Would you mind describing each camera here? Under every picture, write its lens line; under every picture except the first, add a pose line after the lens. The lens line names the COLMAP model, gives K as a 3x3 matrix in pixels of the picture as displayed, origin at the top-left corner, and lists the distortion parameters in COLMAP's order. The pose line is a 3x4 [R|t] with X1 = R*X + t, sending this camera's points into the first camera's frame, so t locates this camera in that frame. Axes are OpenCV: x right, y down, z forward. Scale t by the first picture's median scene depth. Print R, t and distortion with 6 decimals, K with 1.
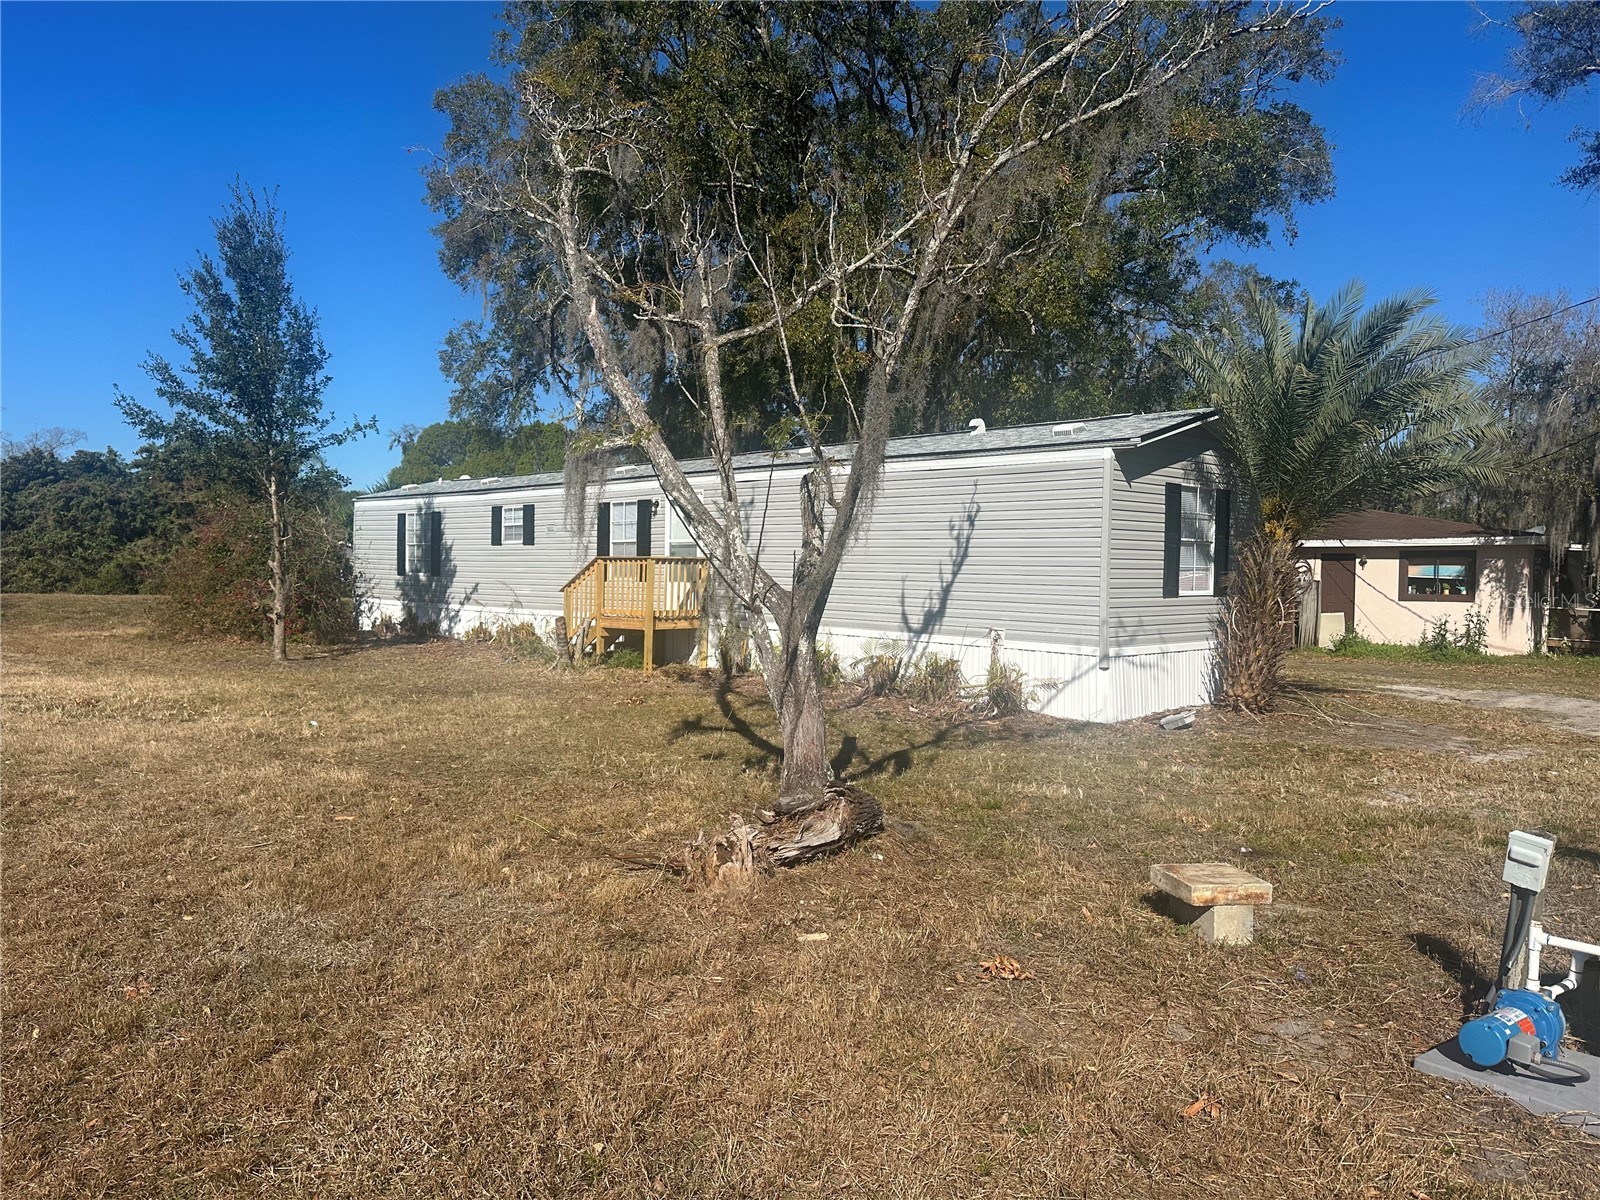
lens RADIAL K [[1118.6, 0, 799.2], [0, 1118.6, 596.7], [0, 0, 1]] dist [0.037279, -0.042252]
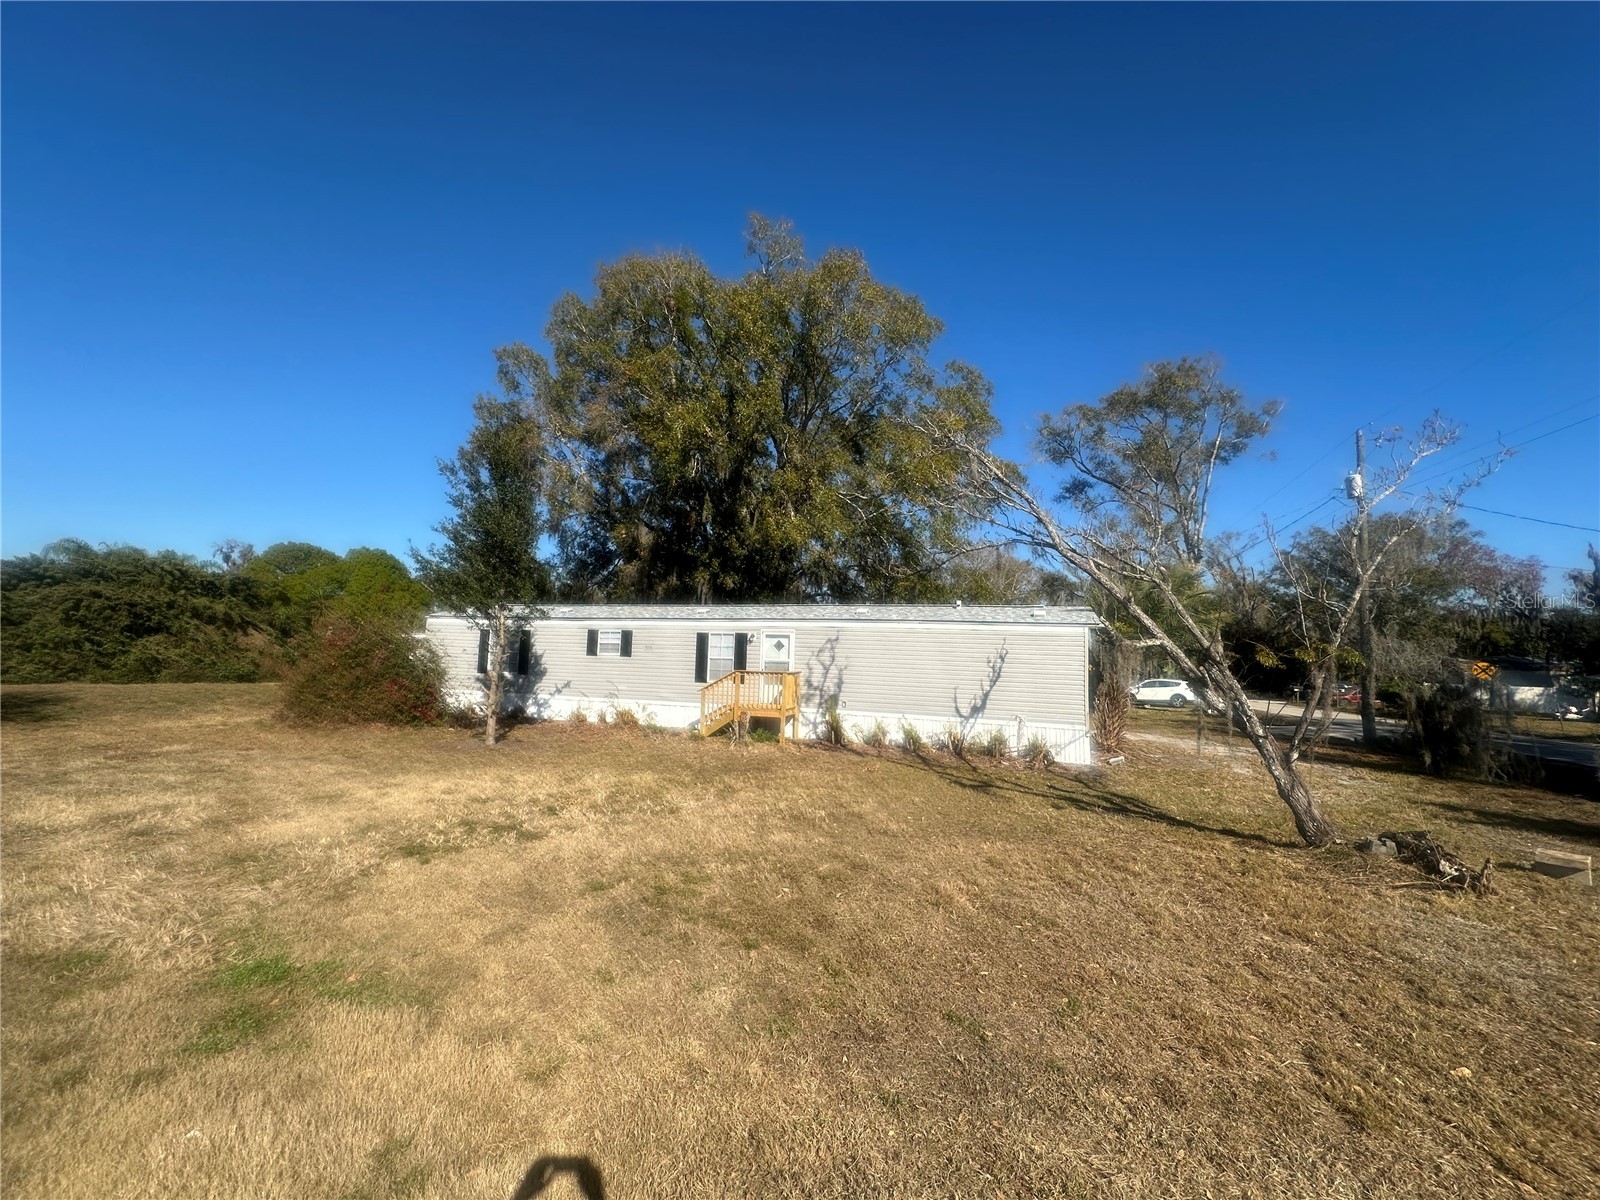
lens RADIAL K [[633.5, 0, 800.0], [0, 633.5, 600.0], [0, 0, 1]] dist [0.000111, 0.000132]
pose [[0.891472, 0.049653, 0.450347, -0.754887], [-0.004372, 0.994873, -0.101036, -0.066065], [-0.453055, 0.088102, 0.887119, 0.214710]]
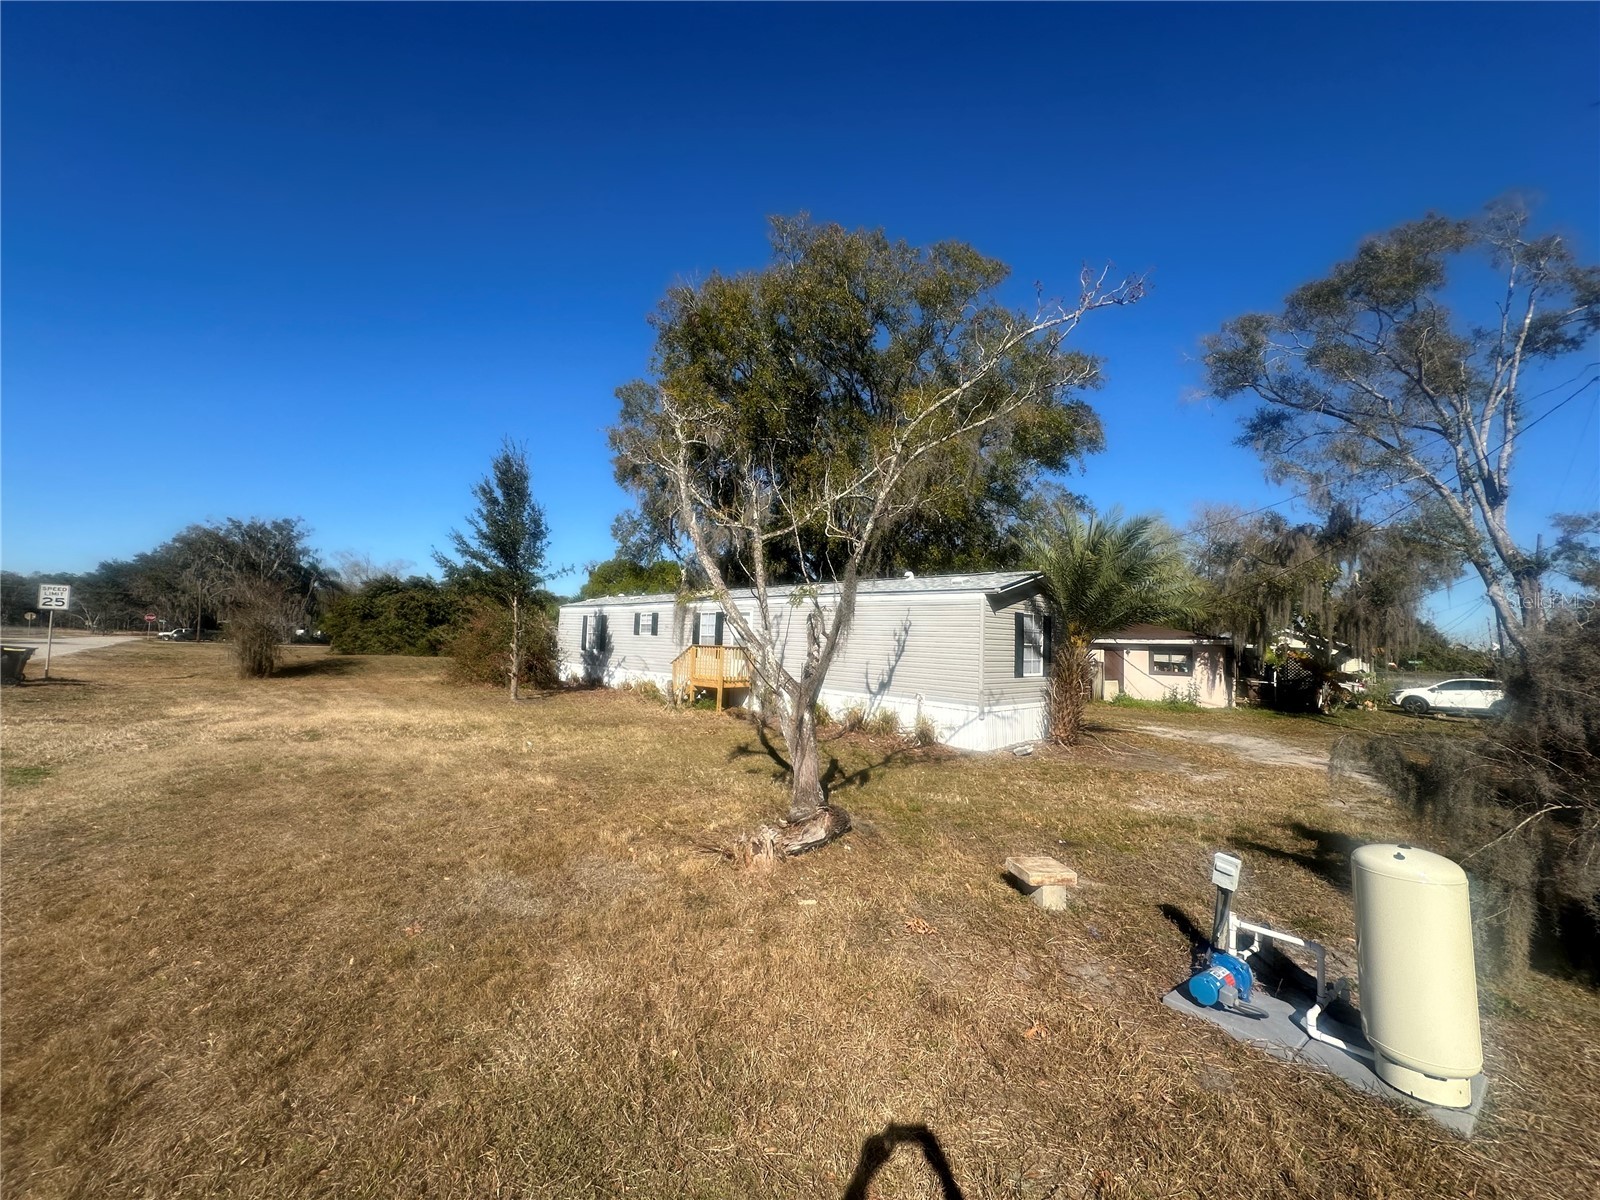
lens RADIAL K [[633.5, 0, 800.0], [0, 633.5, 600.0], [0, 0, 1]] dist [0.000111, 0.000132]
pose [[0.999747, 0.016744, -0.015004, 0.003001], [-0.018051, 0.995623, -0.091697, -0.025592], [0.013403, 0.091945, 0.995674, -0.000343]]
